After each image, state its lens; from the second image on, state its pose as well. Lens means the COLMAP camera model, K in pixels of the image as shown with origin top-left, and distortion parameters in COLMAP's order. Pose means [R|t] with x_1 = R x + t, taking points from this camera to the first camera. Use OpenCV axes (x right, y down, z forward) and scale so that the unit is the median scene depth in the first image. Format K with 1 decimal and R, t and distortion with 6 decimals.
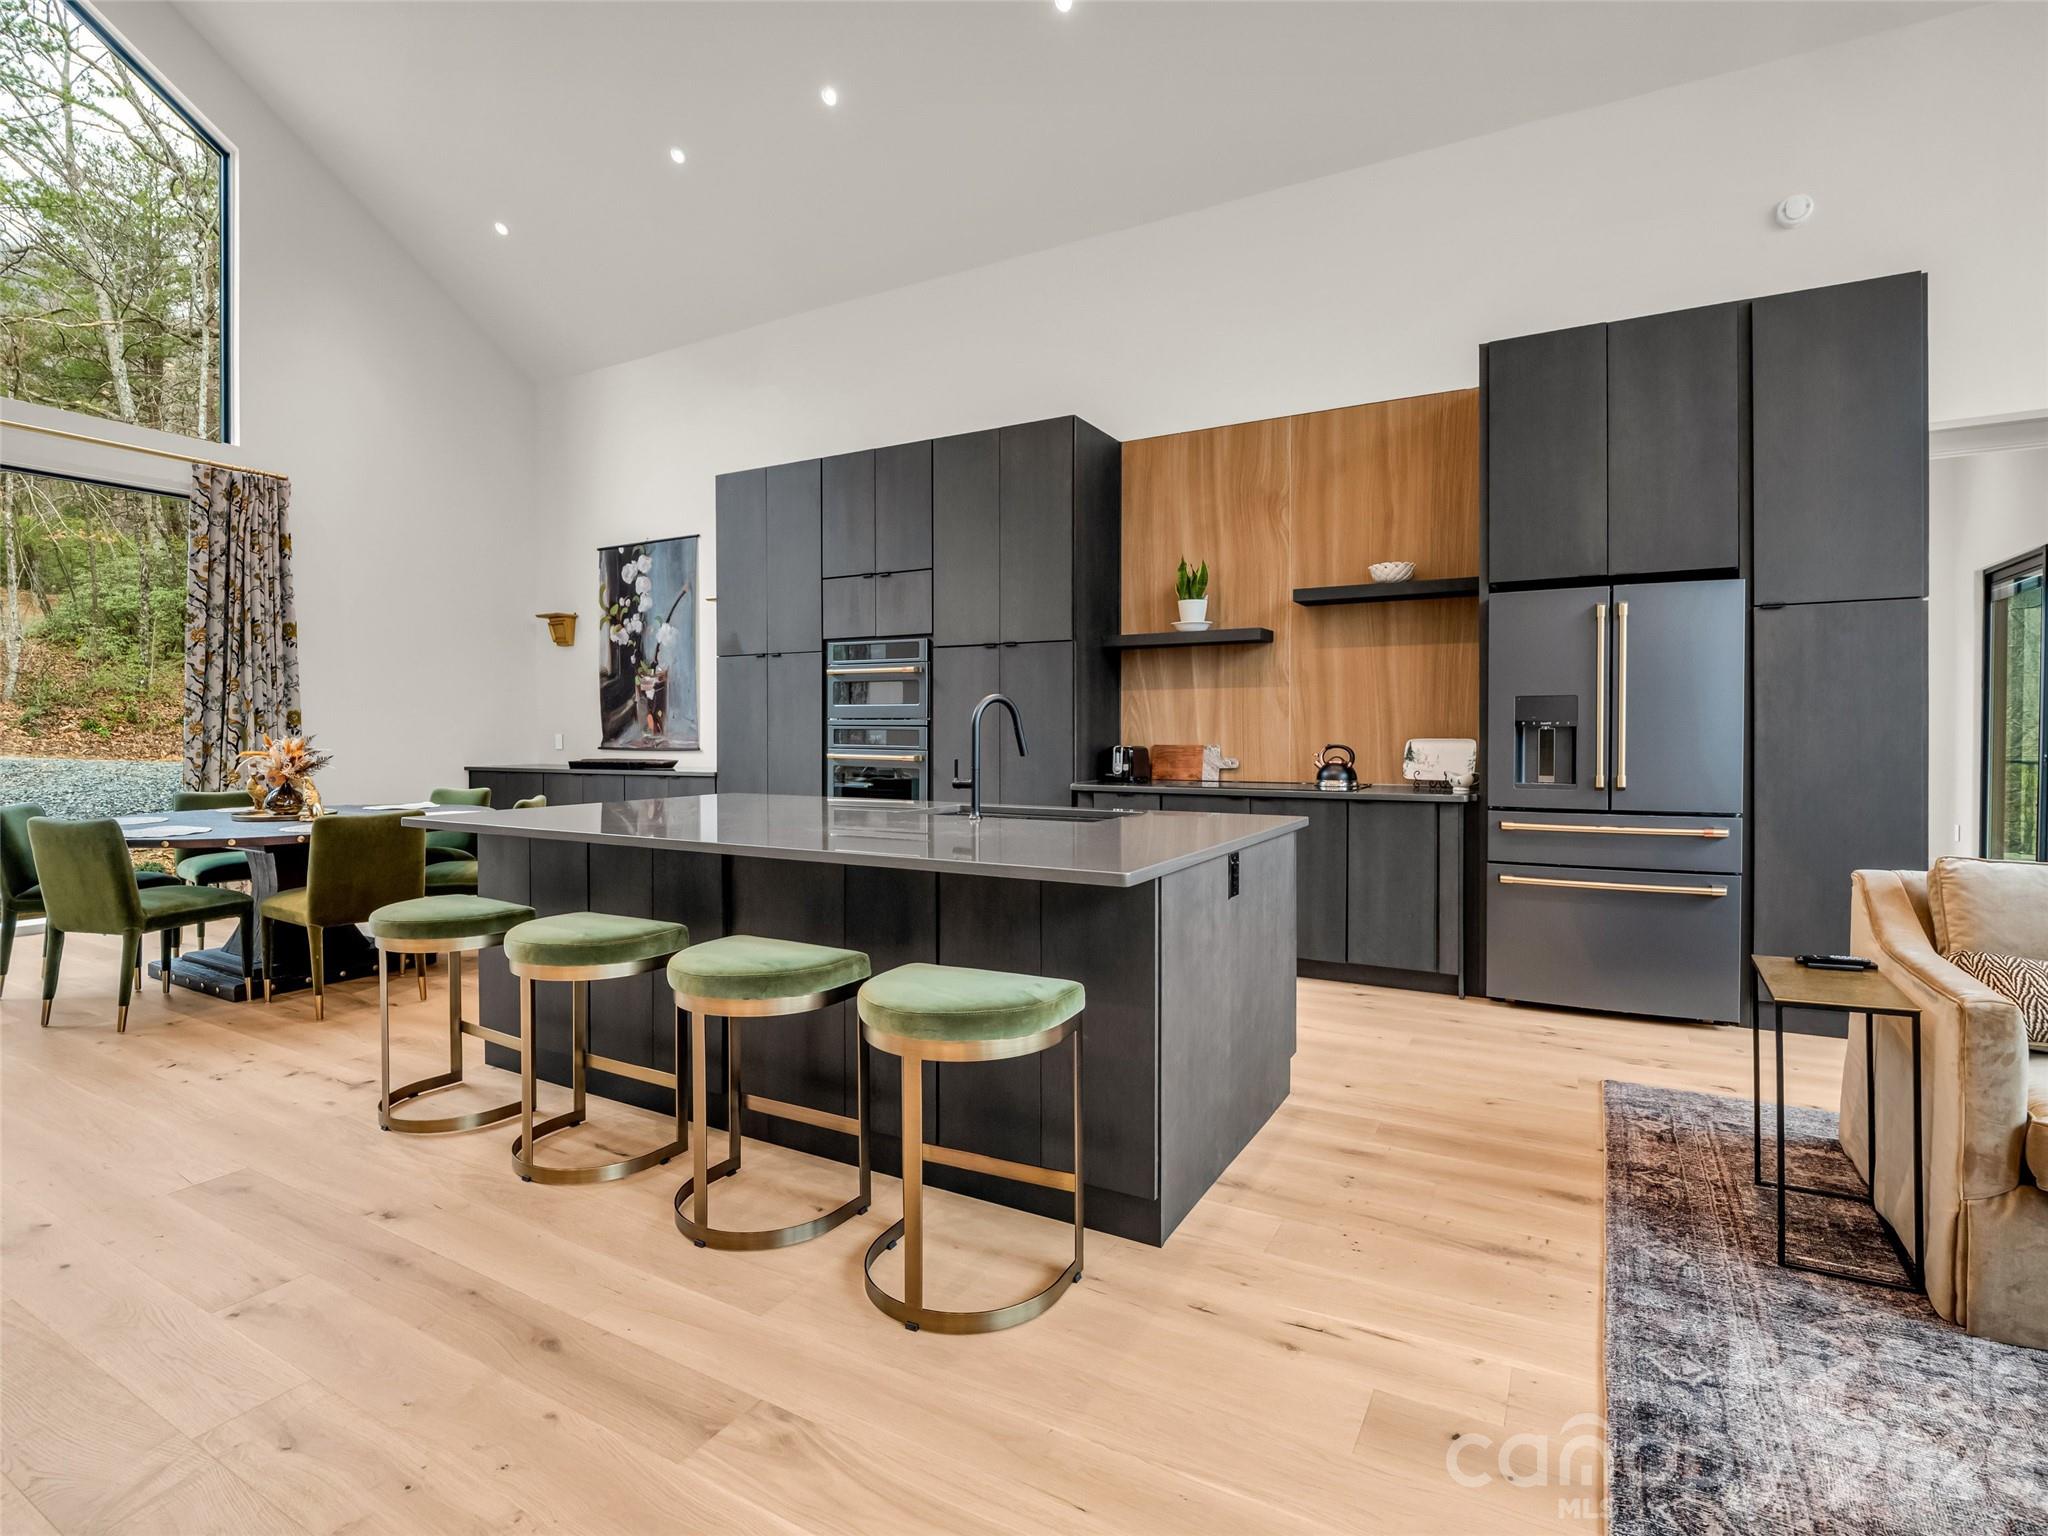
lens RADIAL K [[1019.0, 0, 1015.1], [0, 1019.0, 761.3], [0, 0, 1]] dist [-0.012477, -0.004529]
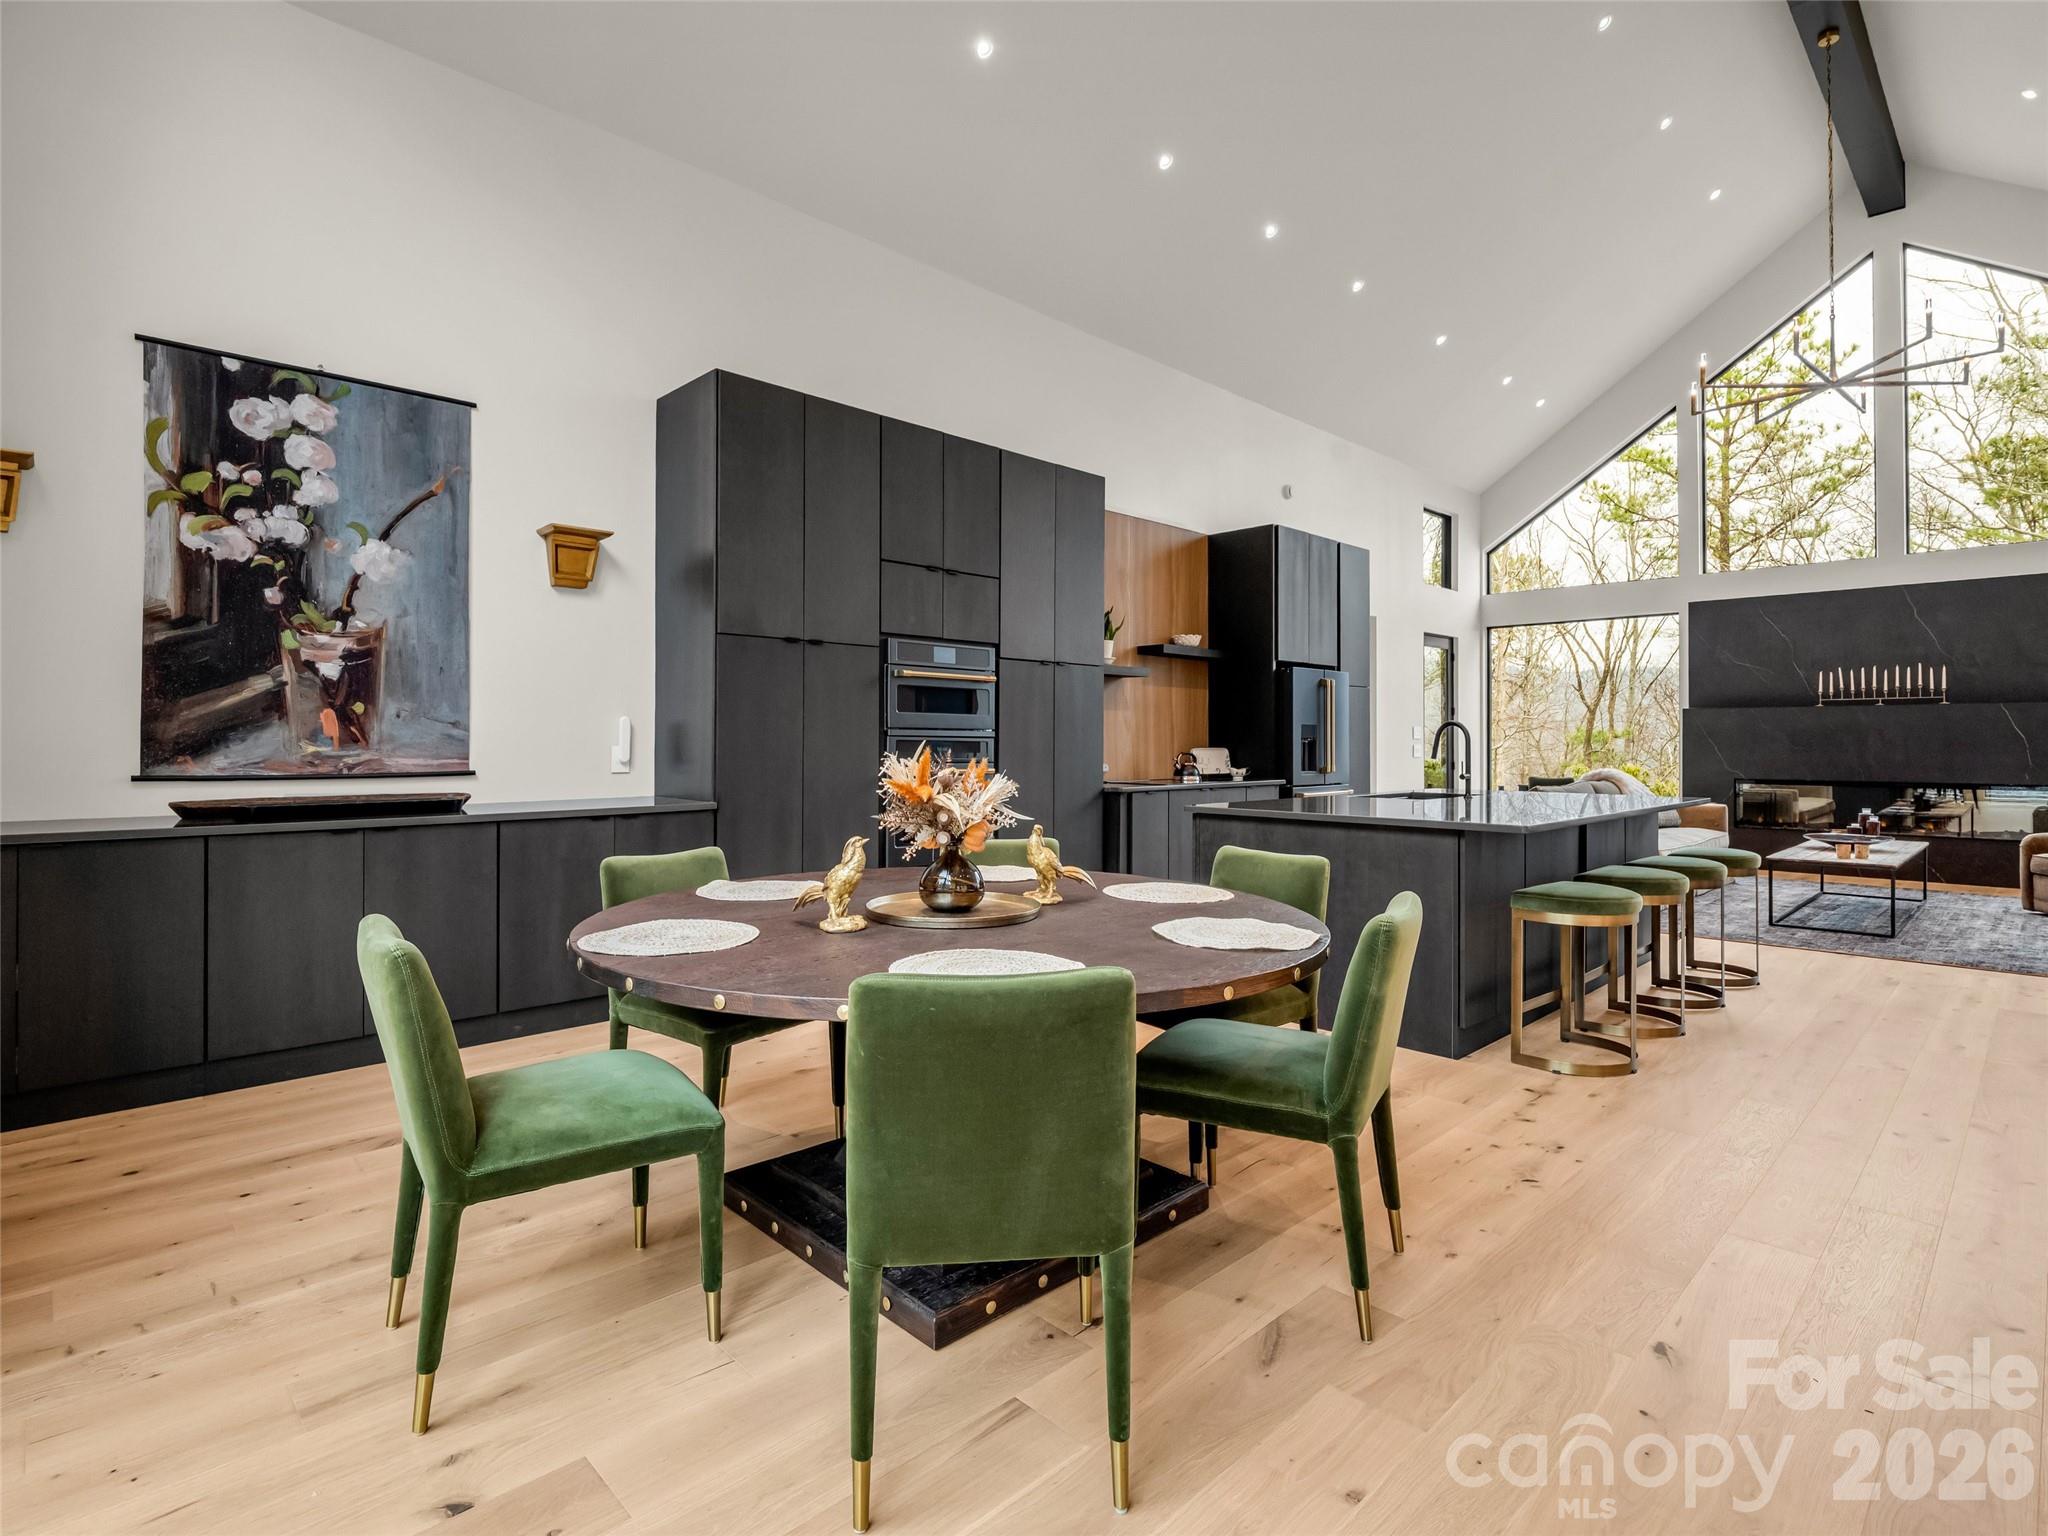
lens RADIAL K [[1019.0, 0, 1025.4], [0, 1019.0, 763.5], [0, 0, 1]] dist [-0.012477, -0.004529]
pose [[0.268917, -0.017541, 0.963003, -1.083458], [0.026878, 0.999581, 0.010702, -0.020547], [-0.962788, 0.023006, 0.269276, 0.748546]]
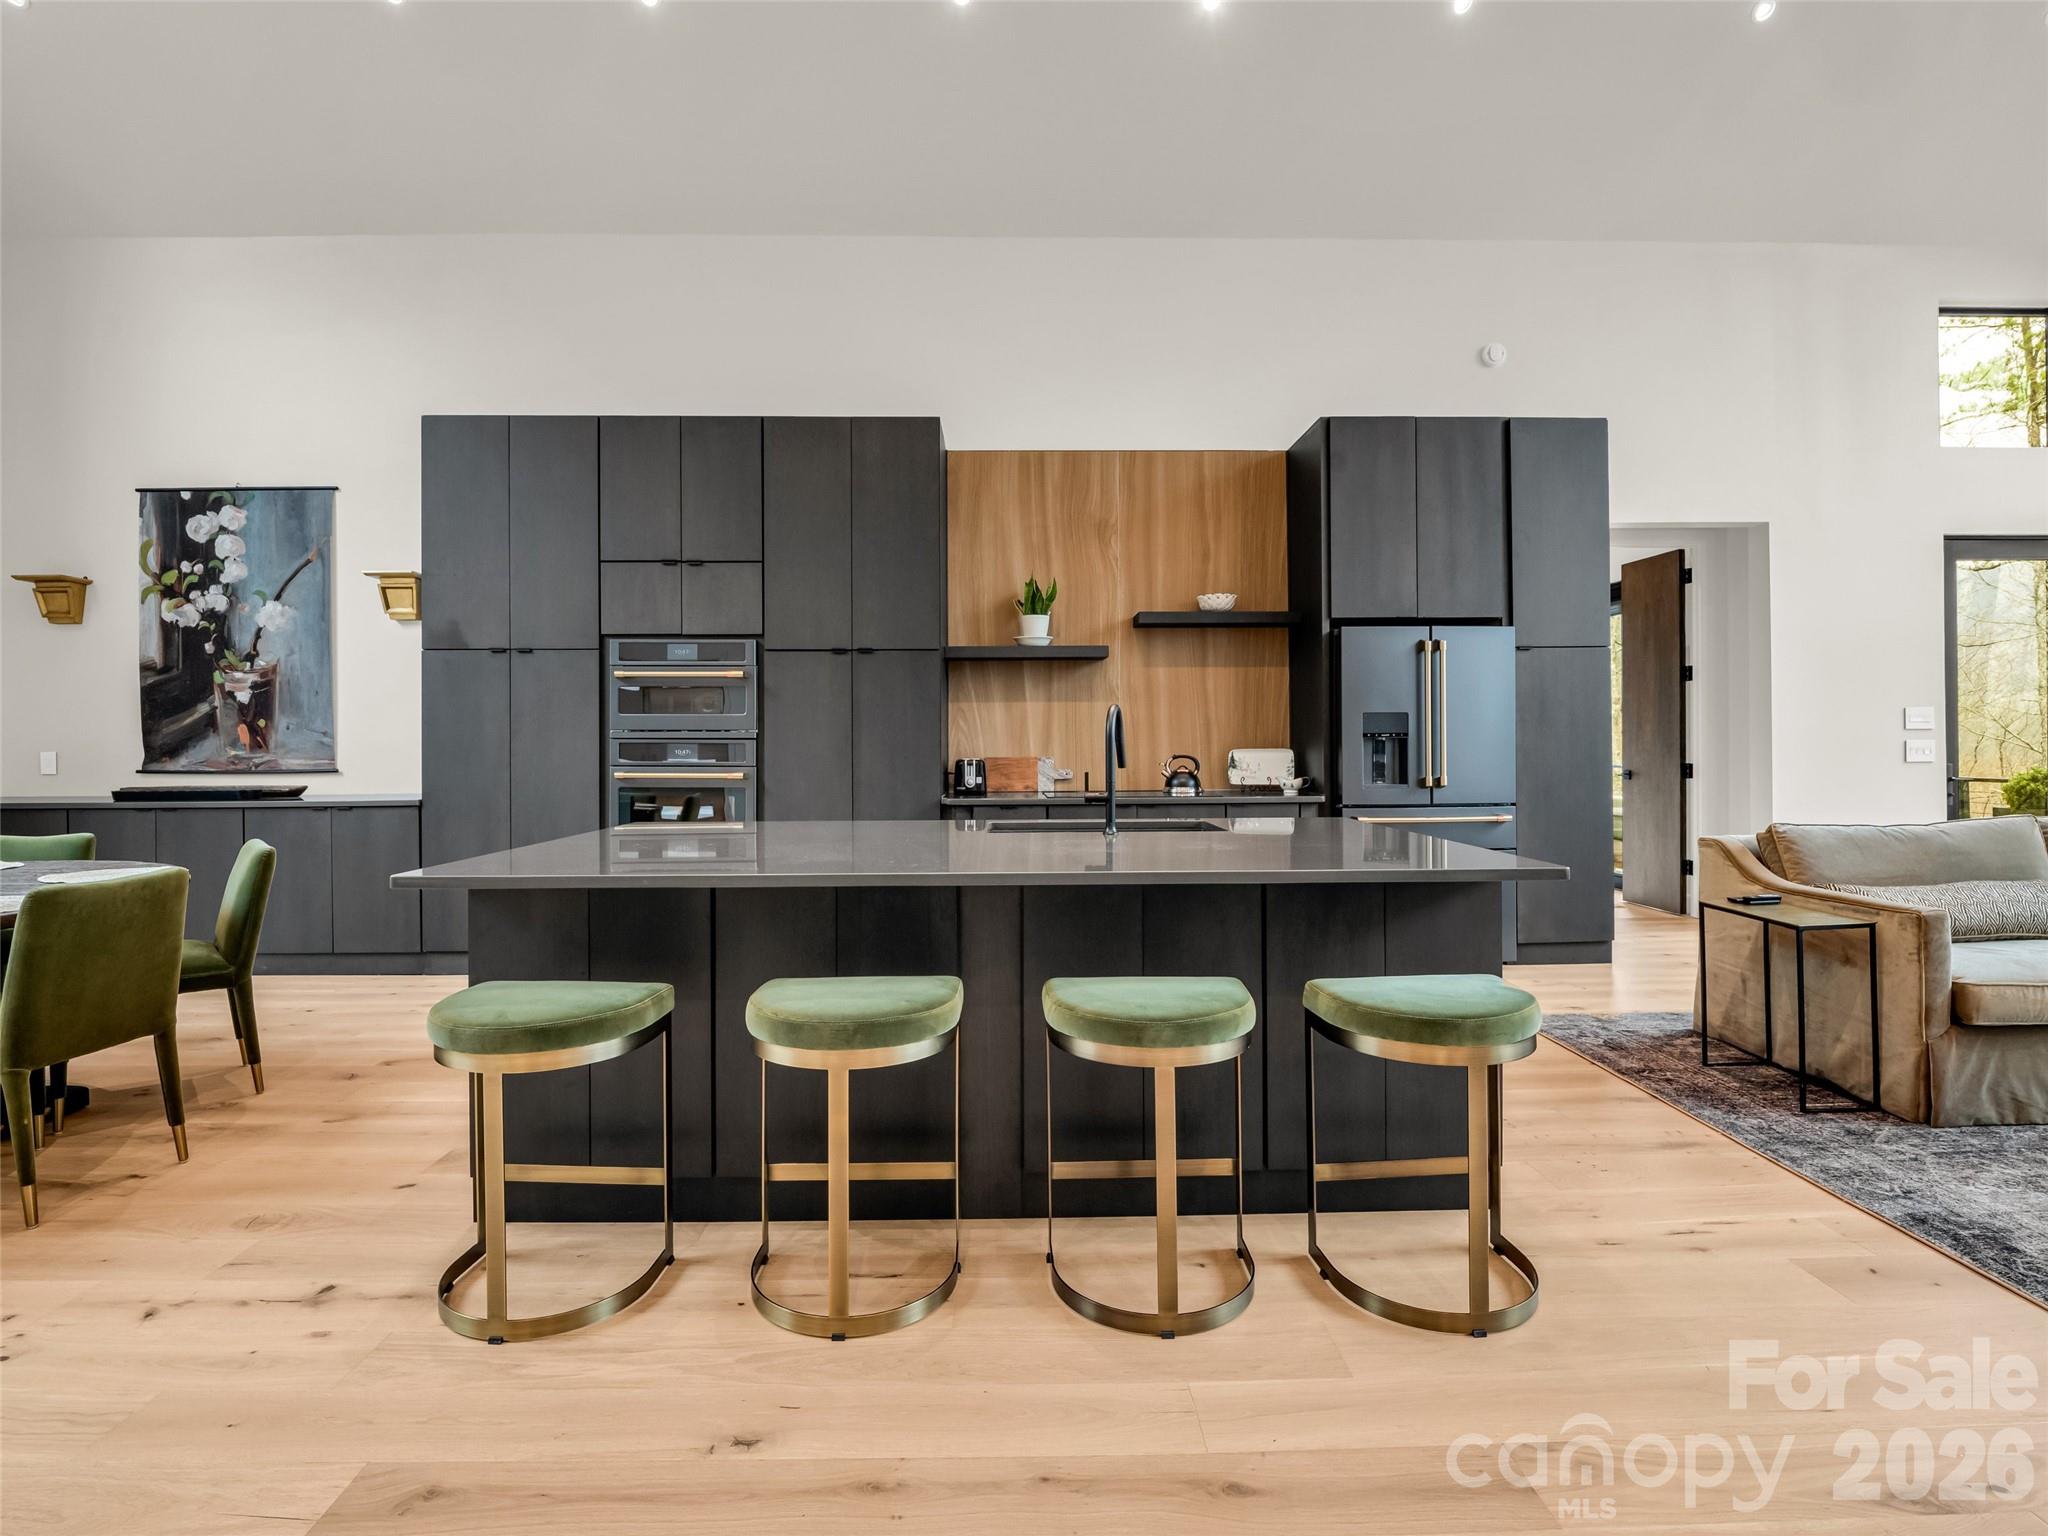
lens RADIAL K [[1019.0, 0, 1024.9], [0, 1019.0, 754.5], [0, 0, 1]] dist [-0.012477, -0.004529]
pose [[0.855197, -0.009860, 0.518209, -0.364417], [0.020176, 0.999695, -0.014275, -0.004122], [-0.517910, 0.022663, 0.855135, 0.132385]]
